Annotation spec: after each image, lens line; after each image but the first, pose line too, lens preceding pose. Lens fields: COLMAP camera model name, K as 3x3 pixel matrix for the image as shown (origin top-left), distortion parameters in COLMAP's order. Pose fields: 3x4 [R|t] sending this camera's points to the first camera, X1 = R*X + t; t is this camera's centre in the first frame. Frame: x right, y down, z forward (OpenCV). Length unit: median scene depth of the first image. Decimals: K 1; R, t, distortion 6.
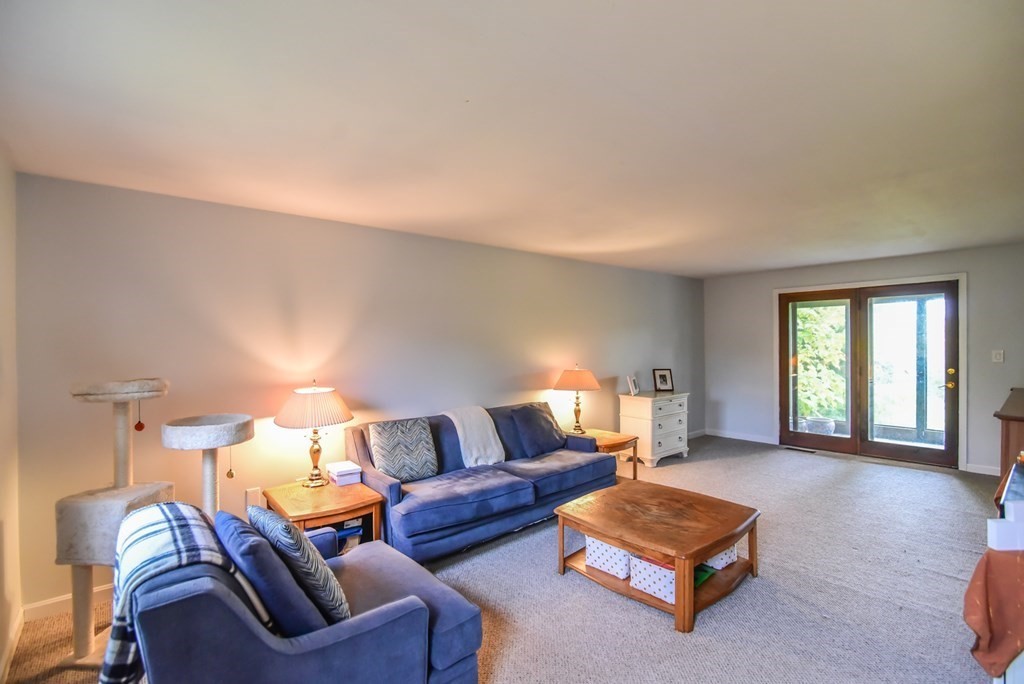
lens RADIAL K [[470.8, 0, 512.1], [0, 470.8, 344.8], [0, 0, 1]] dist [-0.016995, 0.000145]
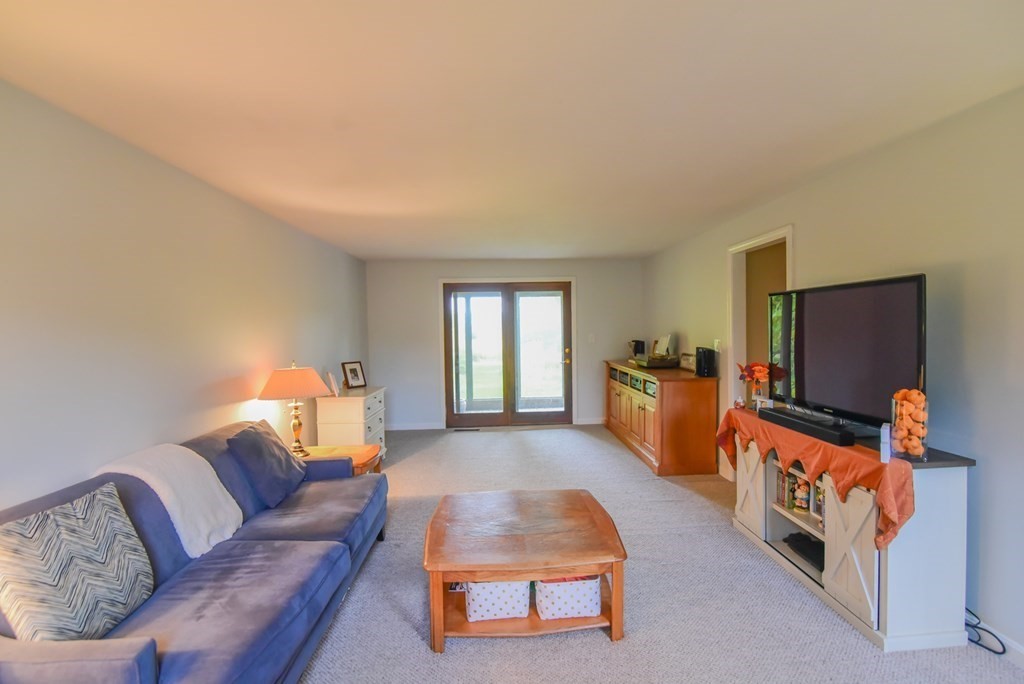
lens RADIAL K [[485.8, 0, 512.0], [0, 485.8, 342.0], [0, 0, 1]] dist [-0.017076, -0.000053]
pose [[0.603550, -0.023583, 0.796976, -0.244854], [0.014304, 0.999722, 0.018750, 0.003597], [-0.797197, 0.000083, 0.603719, 0.286579]]
